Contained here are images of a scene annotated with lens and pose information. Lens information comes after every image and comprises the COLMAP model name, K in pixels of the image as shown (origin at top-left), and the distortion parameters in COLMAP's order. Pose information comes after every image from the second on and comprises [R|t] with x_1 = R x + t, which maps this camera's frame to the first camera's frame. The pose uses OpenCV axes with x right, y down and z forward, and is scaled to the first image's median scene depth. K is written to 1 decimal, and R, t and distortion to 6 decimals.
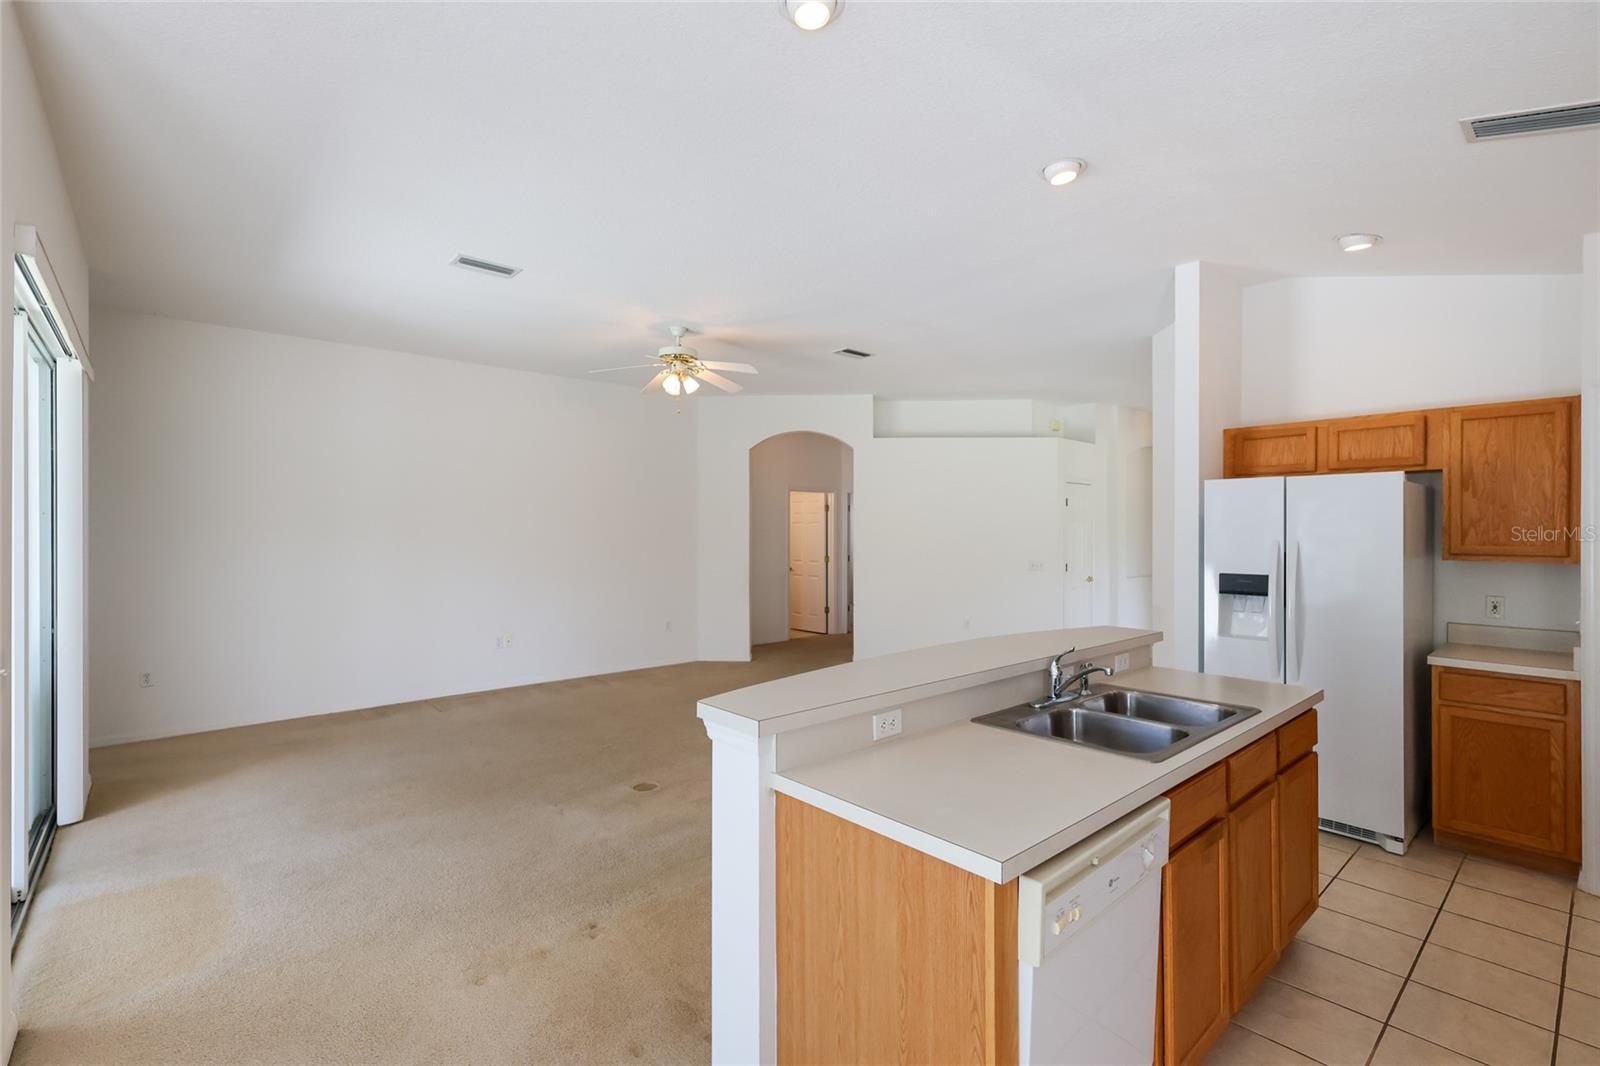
lens RADIAL K [[717.0, 0, 795.1], [0, 717.0, 529.0], [0, 0, 1]] dist [0.001874, 0.000321]
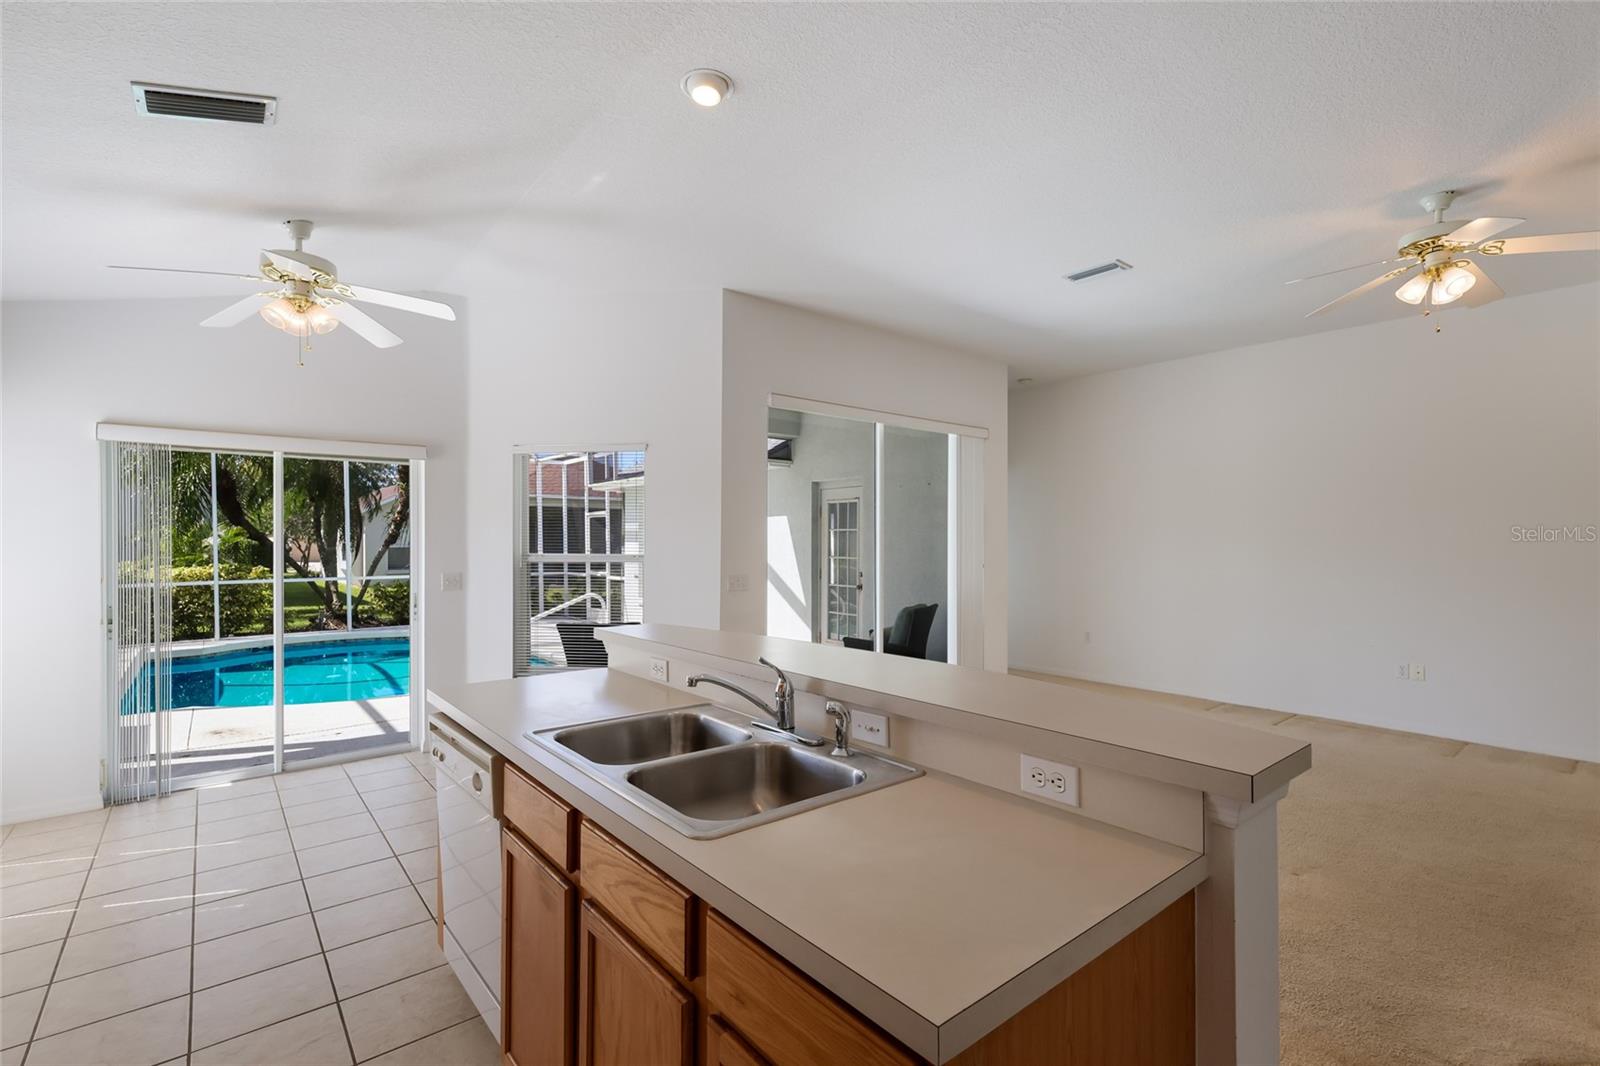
lens RADIAL K [[717.0, 0, 801.2], [0, 717.0, 540.9], [0, 0, 1]] dist [0.001874, 0.000321]
pose [[-0.022686, -0.000558, -0.999742, 0.765302], [0.004531, 0.999990, -0.000660, 0.034560], [0.999732, -0.004545, -0.022683, 0.712147]]
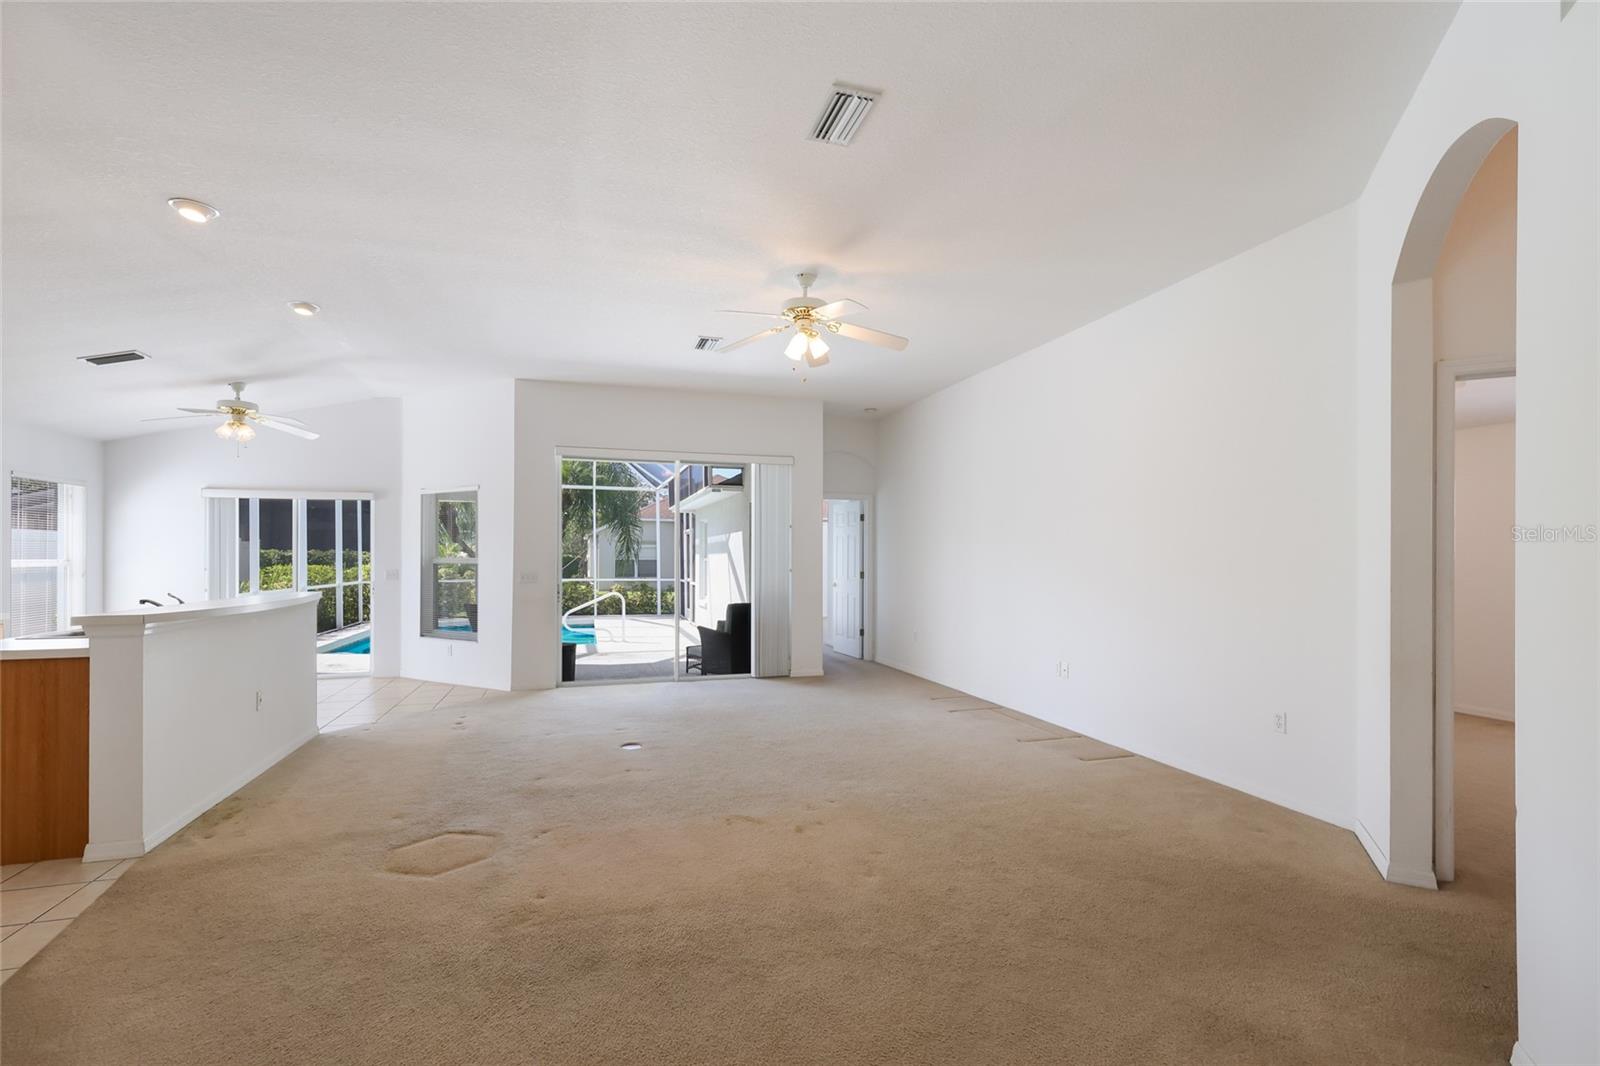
lens RADIAL K [[702.6, 0, 800.6], [0, 702.6, 552.7], [0, 0, 1]] dist [0.001205, -0.000340]
pose [[-0.399011, -0.005142, -0.916932, 0.901783], [0.004455, 0.999962, -0.007547, 0.062530], [0.916935, -0.007097, -0.398973, 2.055106]]
